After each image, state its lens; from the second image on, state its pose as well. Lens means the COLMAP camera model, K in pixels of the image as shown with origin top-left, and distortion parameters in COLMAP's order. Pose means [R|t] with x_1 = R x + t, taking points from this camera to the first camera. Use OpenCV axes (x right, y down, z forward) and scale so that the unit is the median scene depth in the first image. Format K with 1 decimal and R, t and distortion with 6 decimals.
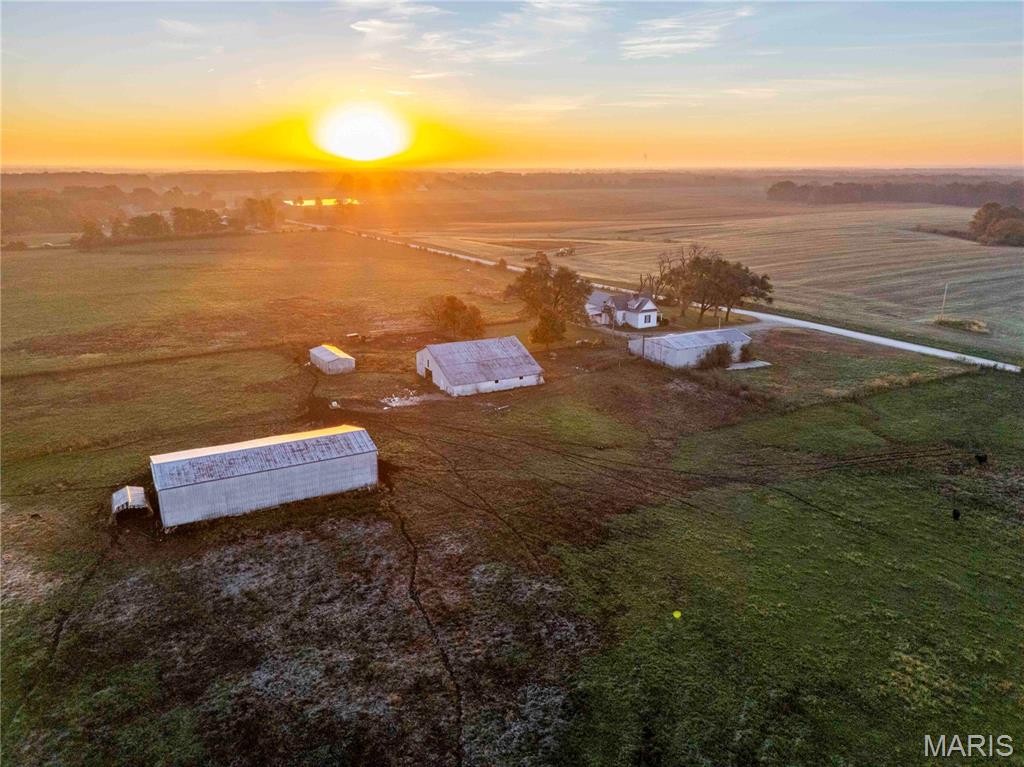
lens RADIAL K [[746.9, 0, 514.1], [0, 746.9, 384.9], [0, 0, 1]] dist [0.070936, -0.056063]
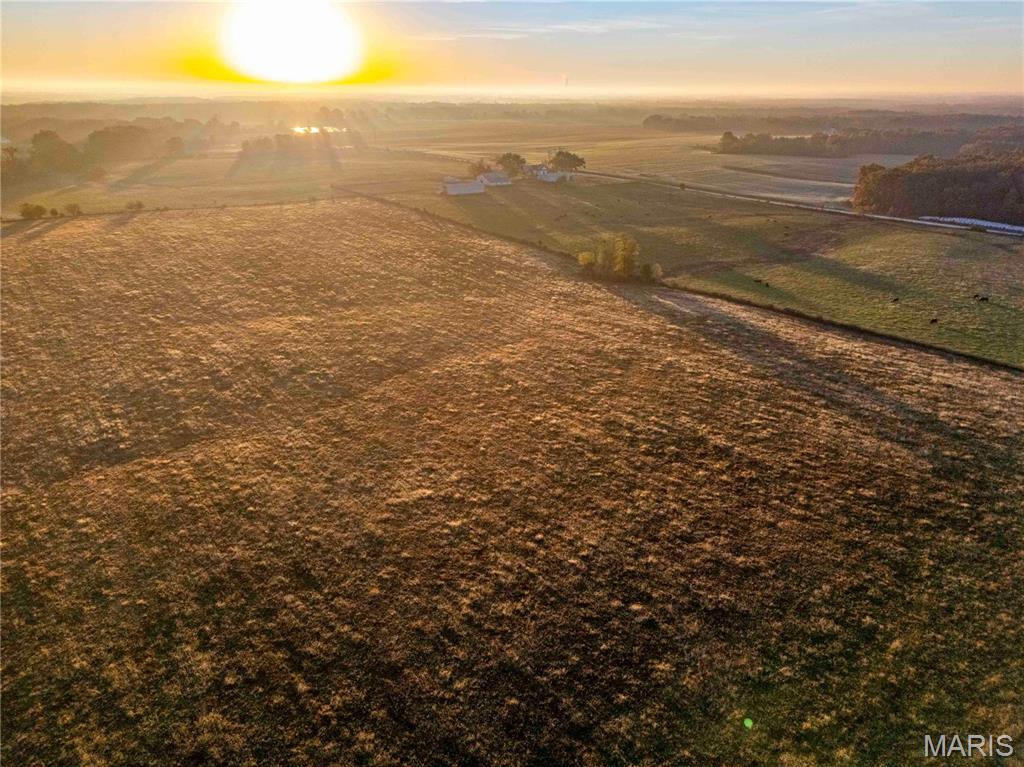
lens RADIAL K [[746.9, 0, 506.4], [0, 746.9, 387.7], [0, 0, 1]] dist [0.070936, -0.056063]
pose [[0.995716, -0.031077, 0.087086, -0.241234], [0.022879, 0.995347, 0.093600, 0.450638], [-0.089590, -0.091206, 0.991794, -1.905168]]
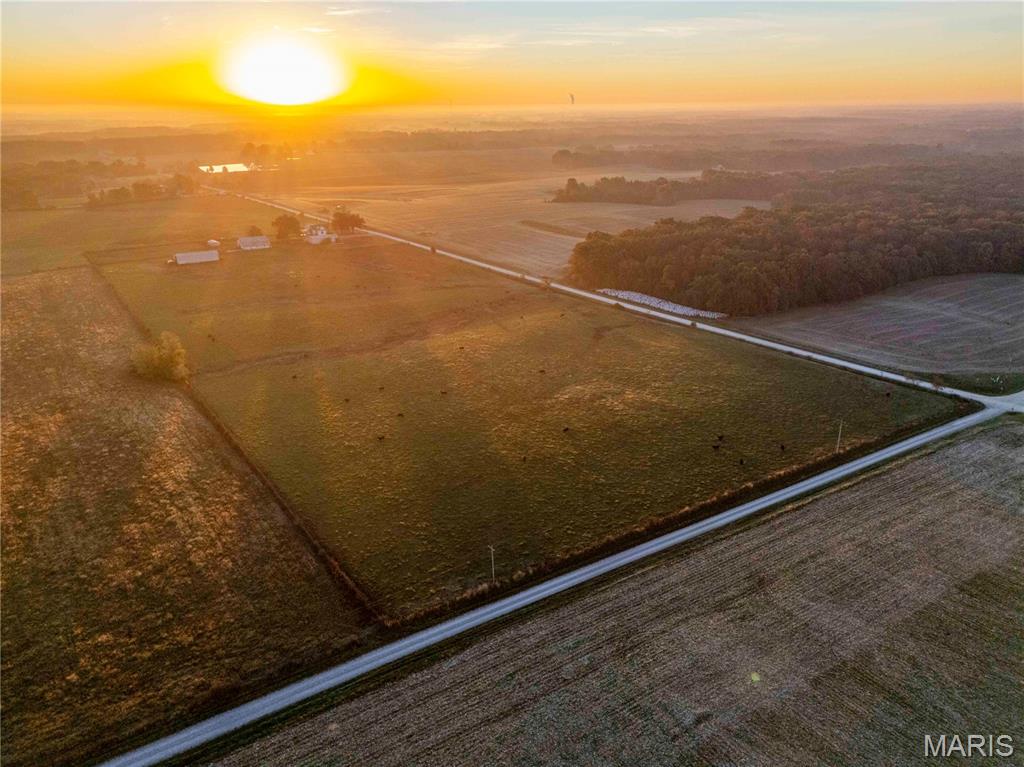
lens RADIAL K [[746.9, 0, 510.0], [0, 746.9, 379.6], [0, 0, 1]] dist [0.070936, -0.056063]
pose [[0.996488, -0.036058, 0.075581, 0.653101], [0.031075, 0.997329, 0.066100, 0.315999], [-0.077762, -0.063519, 0.994946, -2.056141]]
